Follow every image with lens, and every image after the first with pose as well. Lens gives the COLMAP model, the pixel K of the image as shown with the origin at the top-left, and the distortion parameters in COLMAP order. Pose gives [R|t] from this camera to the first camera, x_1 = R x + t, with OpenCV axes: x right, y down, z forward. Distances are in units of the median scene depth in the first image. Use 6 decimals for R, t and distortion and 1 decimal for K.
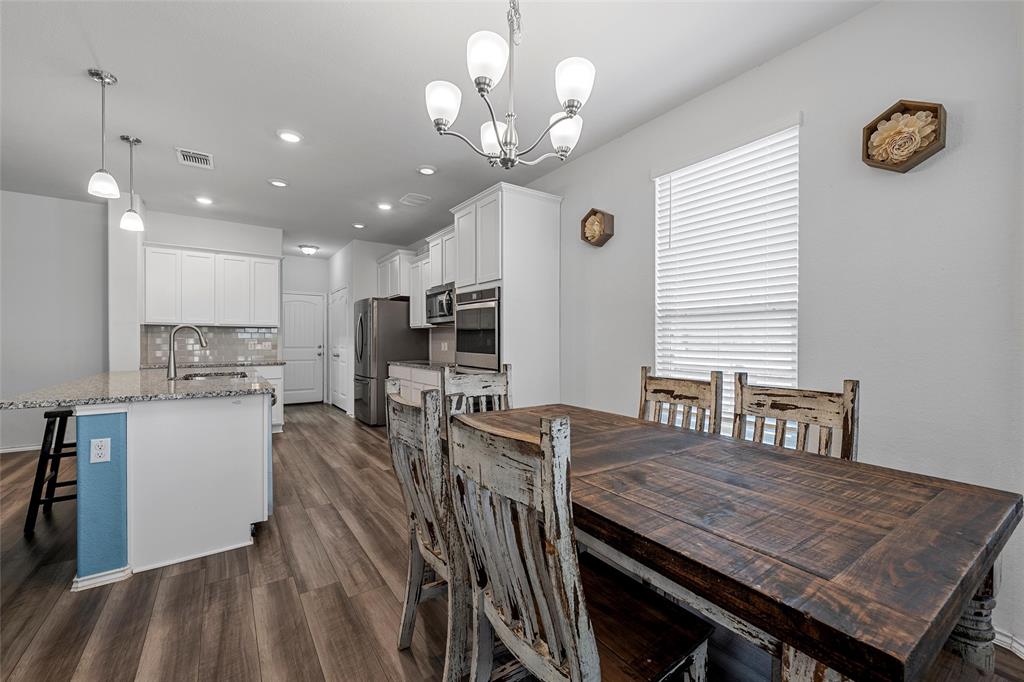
lens RADIAL K [[411.4, 0, 515.9], [0, 411.4, 343.0], [0, 0, 1]] dist [-0.005985, 0.001184]
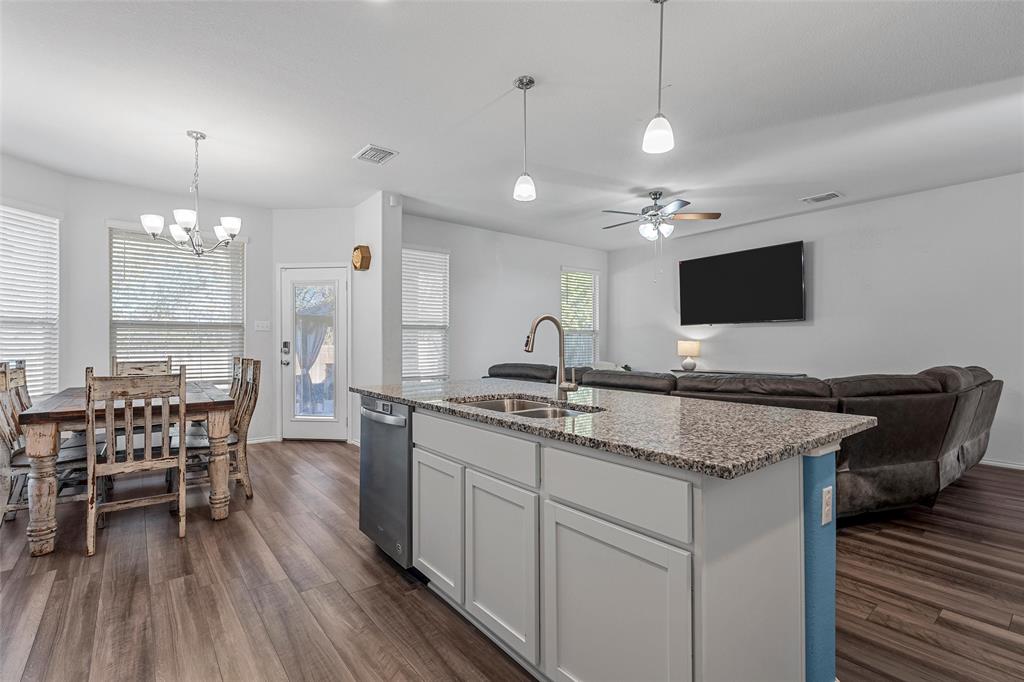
lens RADIAL K [[474.9, 0, 519.2], [0, 474.9, 336.2], [0, 0, 1]] dist [-0.001223, 0.000005]
pose [[-0.997884, -0.002591, -0.064961, -0.832970], [-0.002030, 0.999960, -0.008708, -0.007386], [0.064981, -0.008558, -0.997850, 1.982516]]
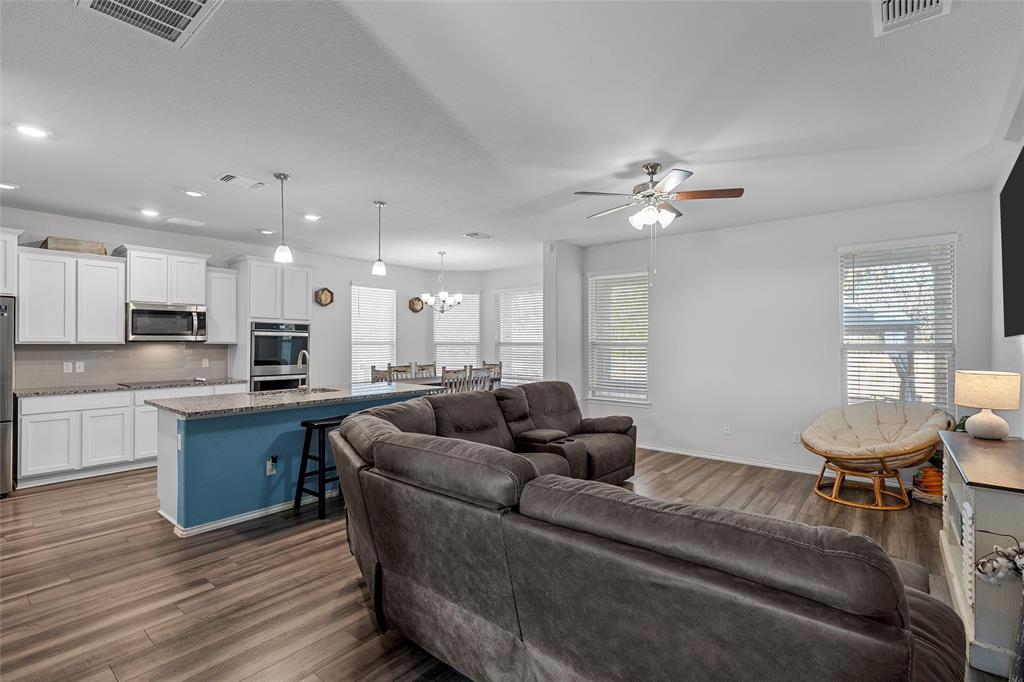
lens RADIAL K [[474.9, 0, 514.6], [0, 474.9, 338.5], [0, 0, 1]] dist [-0.001223, 0.000005]
pose [[-0.265692, 0.006436, 0.964037, -2.731793], [0.002042, 0.999979, -0.006113, -0.082567], [-0.964056, 0.000344, -0.265699, 0.891627]]
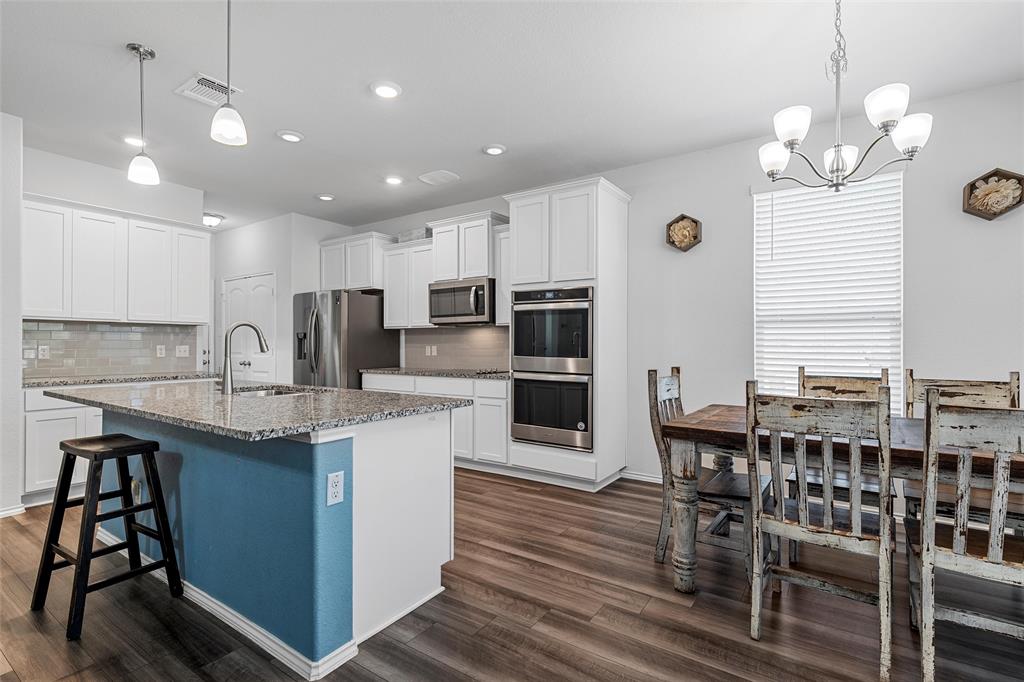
lens RADIAL K [[474.9, 0, 512.9], [0, 474.9, 344.2], [0, 0, 1]] dist [-0.001223, 0.000005]
pose [[0.938759, 0.000051, 0.344574, -0.750828], [0.001538, 0.999989, -0.004338, 0.000563], [-0.344571, 0.004602, 0.938749, 0.046224]]
